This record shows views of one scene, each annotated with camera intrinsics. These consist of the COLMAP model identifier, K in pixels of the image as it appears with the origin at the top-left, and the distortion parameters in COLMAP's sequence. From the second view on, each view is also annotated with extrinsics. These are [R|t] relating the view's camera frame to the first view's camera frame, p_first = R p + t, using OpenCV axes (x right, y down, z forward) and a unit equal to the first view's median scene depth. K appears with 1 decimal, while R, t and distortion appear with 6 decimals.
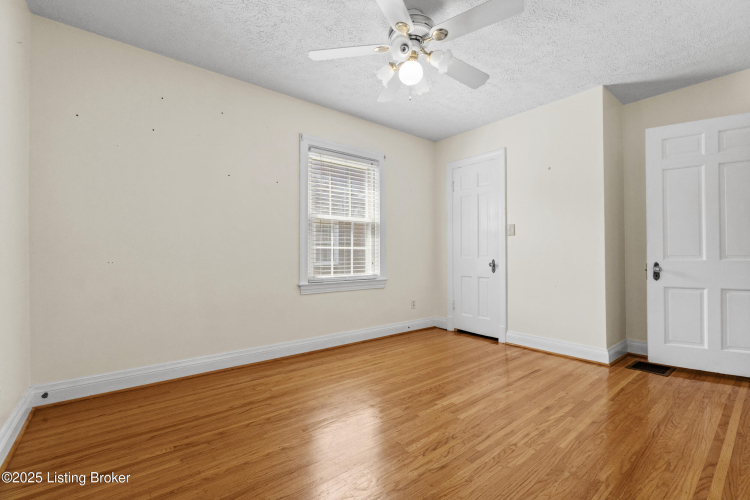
lens RADIAL K [[323.2, 0, 372.0], [0, 323.2, 251.7], [0, 0, 1]] dist [0.002128, 0.000373]
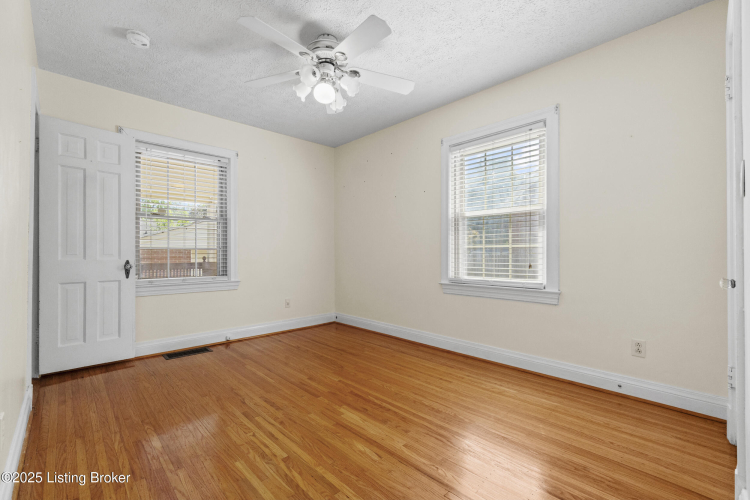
lens RADIAL K [[323.2, 0, 372.1], [0, 323.2, 251.9], [0, 0, 1]] dist [0.002128, 0.000373]
pose [[0.096787, -0.006321, -0.995285, 0.799518], [0.007088, 0.999959, -0.005662, 0.005318], [0.995280, -0.006506, 0.096828, 0.672685]]
